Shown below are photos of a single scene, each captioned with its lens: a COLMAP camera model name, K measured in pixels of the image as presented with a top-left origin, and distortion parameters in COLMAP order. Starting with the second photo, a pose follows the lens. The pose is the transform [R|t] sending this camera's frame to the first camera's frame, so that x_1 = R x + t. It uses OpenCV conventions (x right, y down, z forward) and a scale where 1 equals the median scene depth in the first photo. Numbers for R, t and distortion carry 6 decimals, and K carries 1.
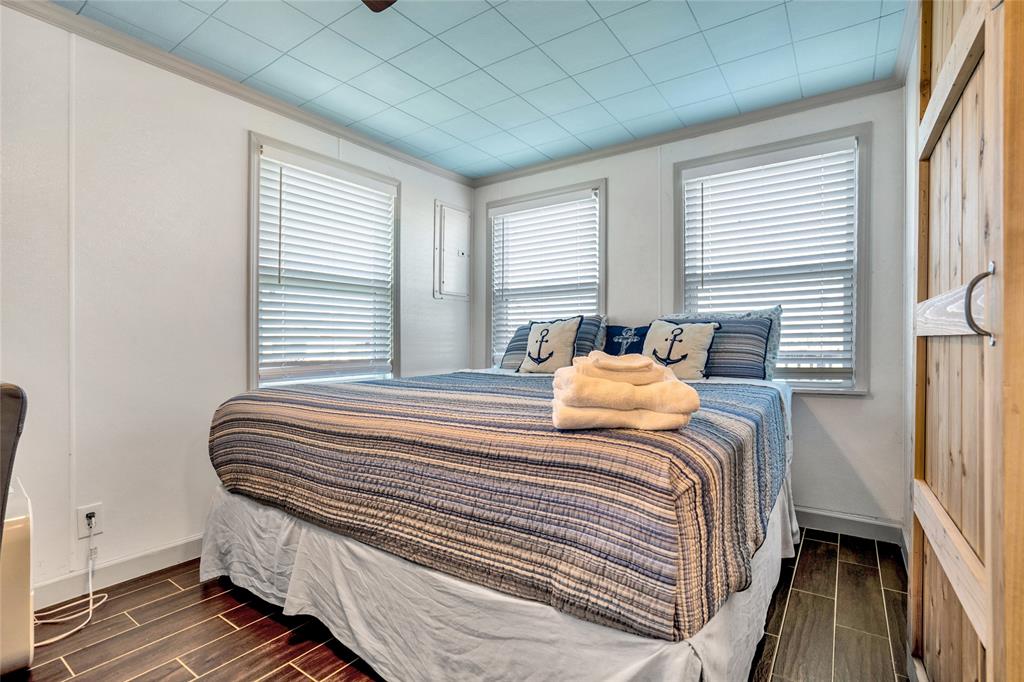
lens RADIAL K [[490.5, 0, 510.8], [0, 490.5, 345.1], [0, 0, 1]] dist [-0.078955, 0.044659]
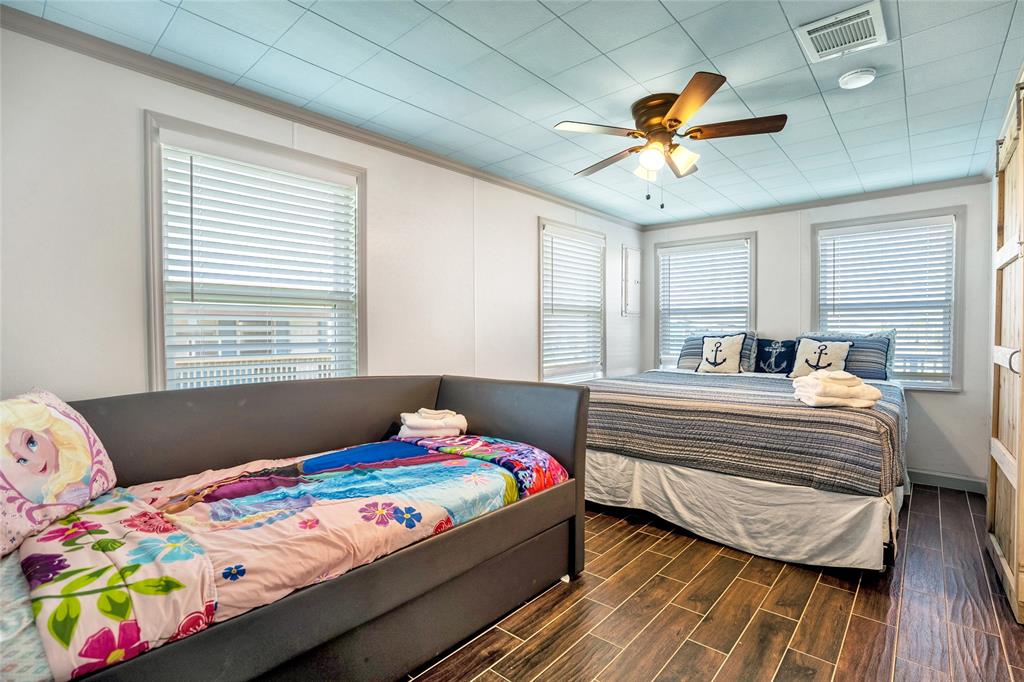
lens RADIAL K [[490.1, 0, 512.1], [0, 490.1, 337.8], [0, 0, 1]] dist [-0.059390, 0.024959]
pose [[0.994796, 0.003126, -0.101842, -0.569549], [-0.002132, 0.999949, 0.009867, -0.085840], [0.101867, -0.009599, 0.994752, -0.707394]]
